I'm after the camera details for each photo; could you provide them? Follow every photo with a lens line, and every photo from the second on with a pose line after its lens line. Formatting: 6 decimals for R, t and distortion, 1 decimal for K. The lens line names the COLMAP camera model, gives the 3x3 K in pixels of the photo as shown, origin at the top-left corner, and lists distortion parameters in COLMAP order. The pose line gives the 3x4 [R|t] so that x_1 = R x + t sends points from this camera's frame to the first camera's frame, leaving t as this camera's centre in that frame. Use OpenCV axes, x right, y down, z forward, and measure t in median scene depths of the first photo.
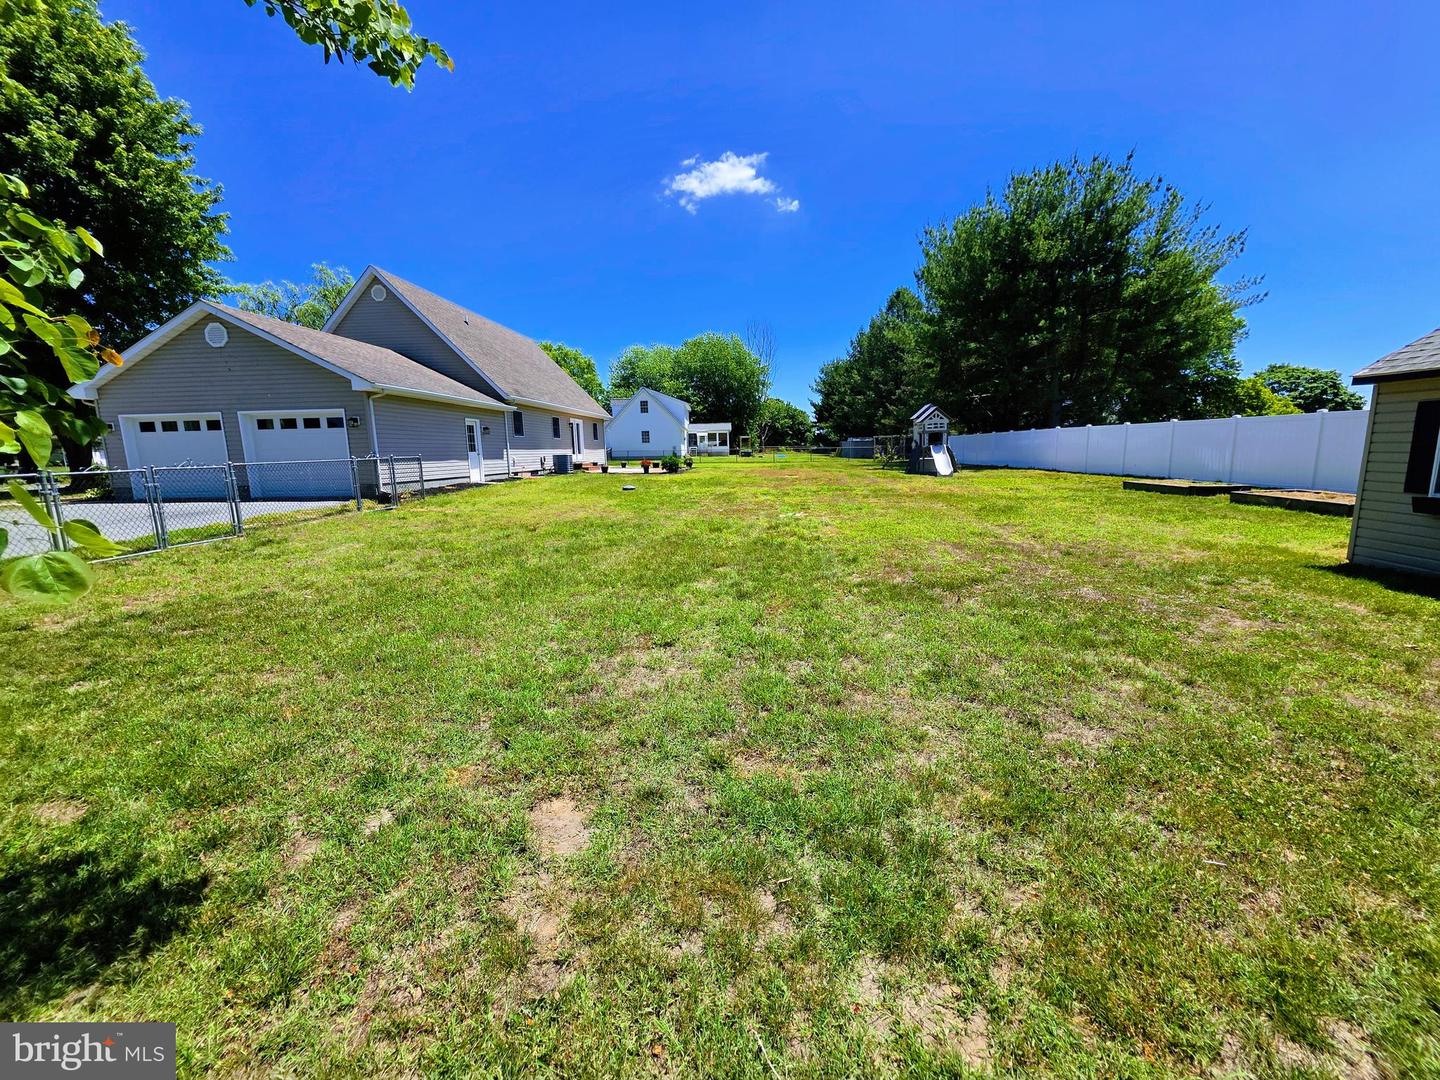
lens RADIAL K [[570.7, 0, 712.5], [0, 570.7, 555.3], [0, 0, 1]] dist [0.002462, 0.000317]
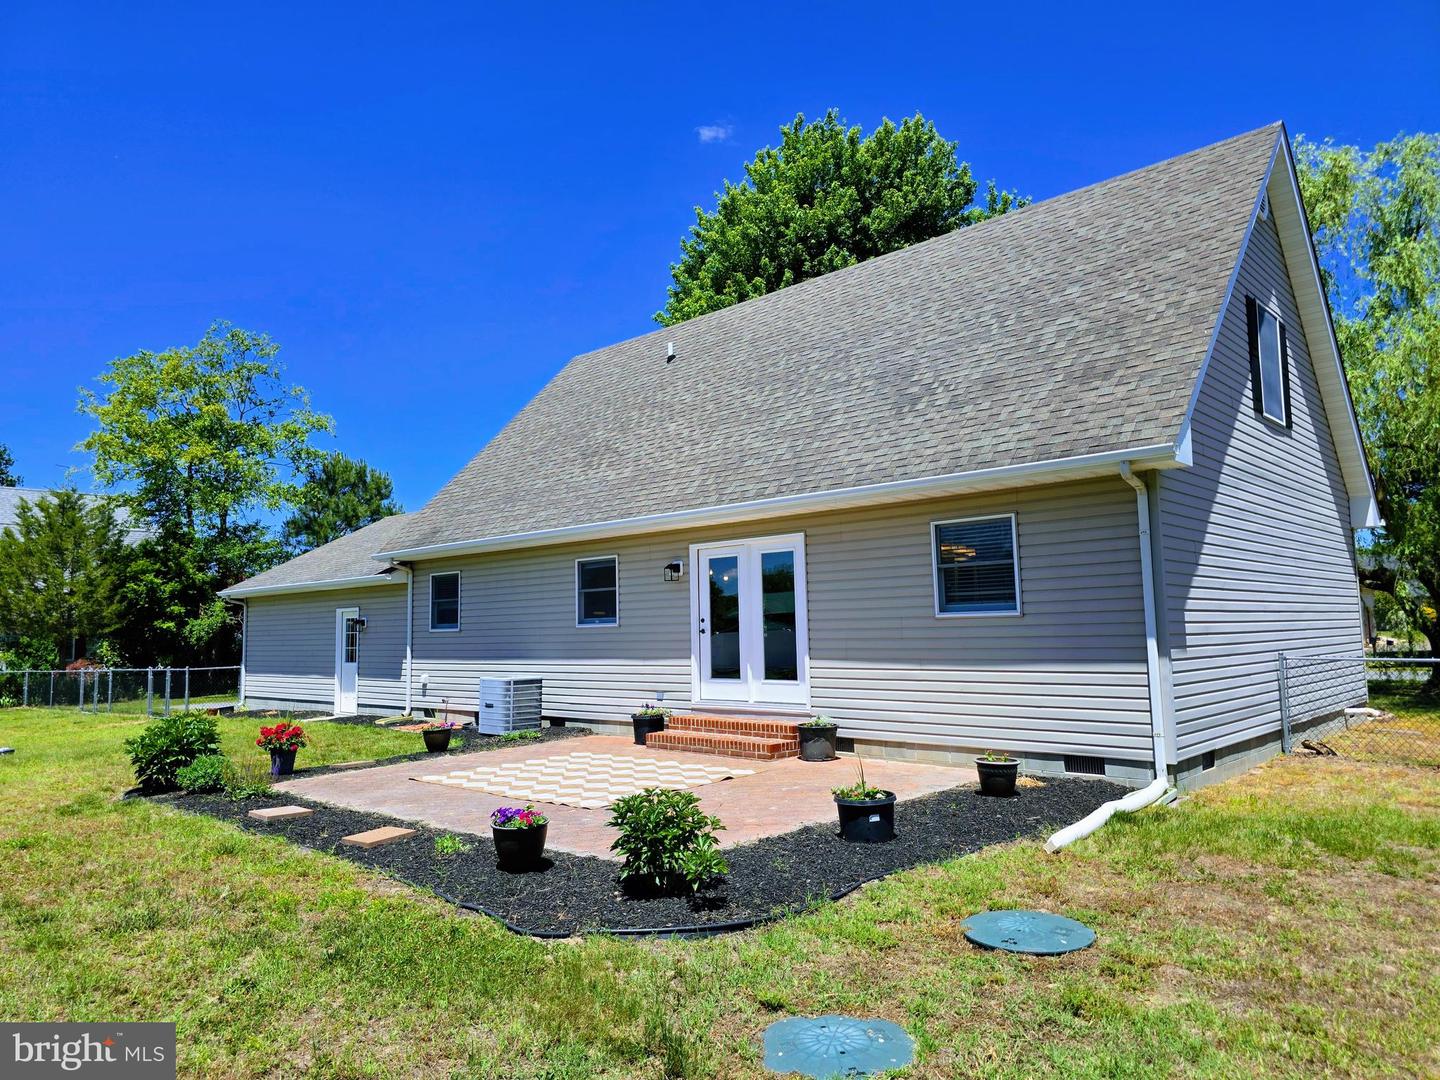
lens RADIAL K [[959.1, 0, 717.3], [0, 959.1, 539.9], [0, 0, 1]] dist [0.058555, -0.038618]
pose [[-0.598999, -0.057787, -0.798662, 0.137277], [-0.121691, 0.992377, 0.019465, -0.319504], [0.791449, 0.108850, -0.601465, 1.617848]]
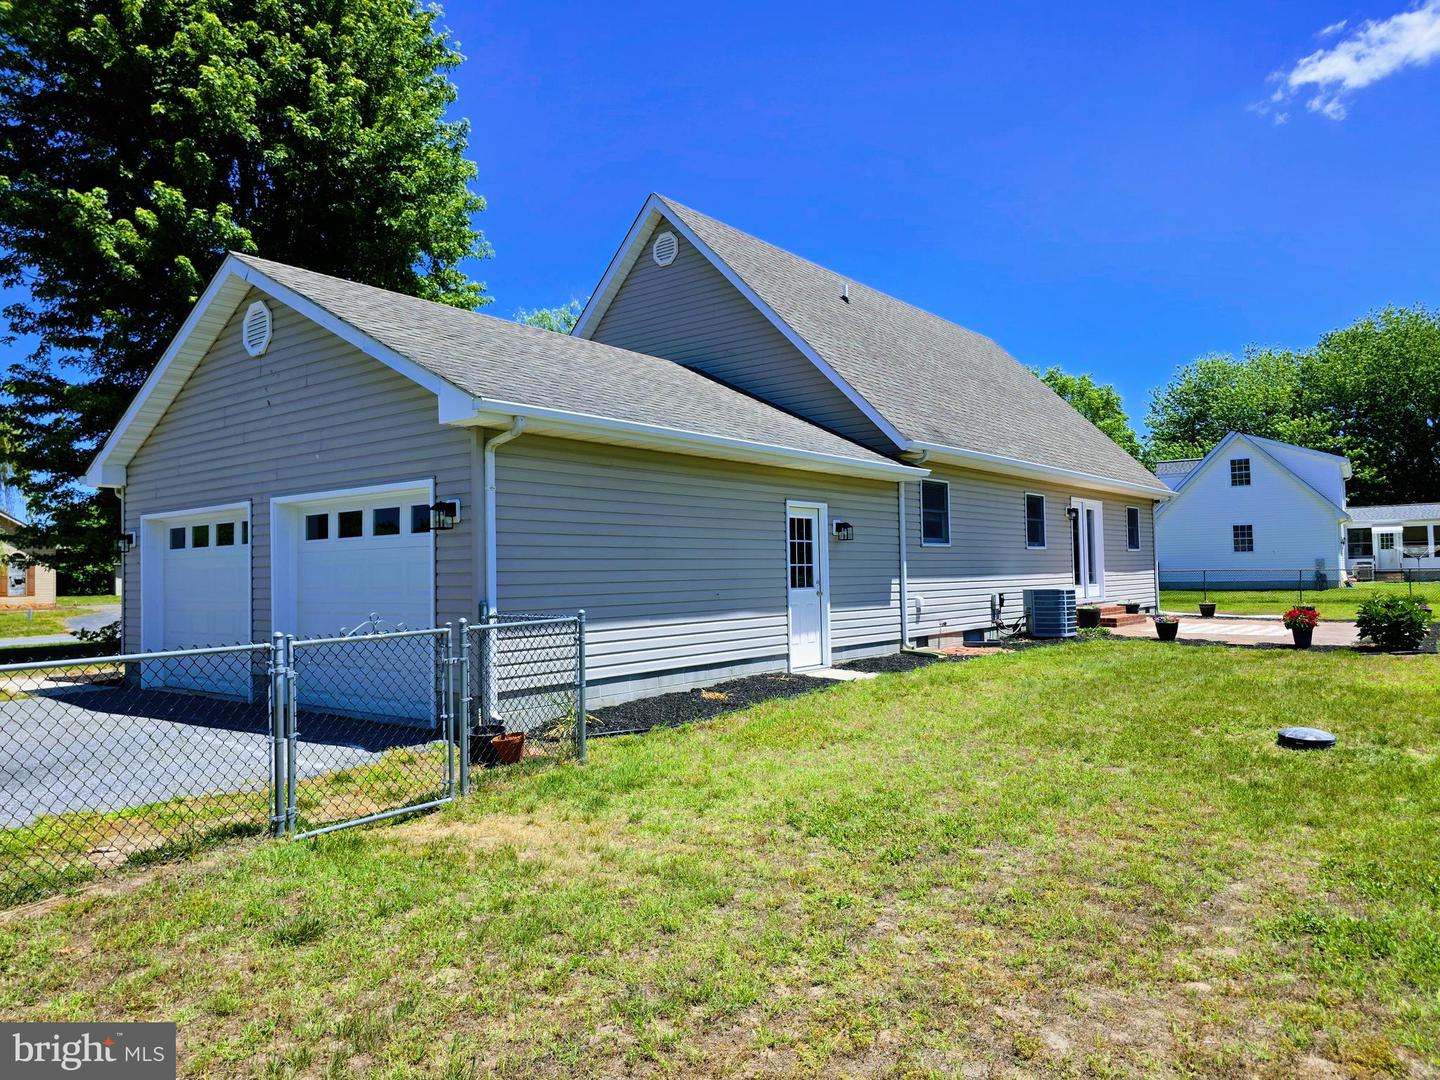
lens RADIAL K [[959.1, 0, 718.9], [0, 959.1, 572.6], [0, 0, 1]] dist [0.058555, -0.038618]
pose [[0.833190, 0.004959, -0.552964, -0.100298], [-0.098977, 0.985149, -0.140301, -0.083738], [0.544057, 0.171628, 0.821308, 0.388356]]
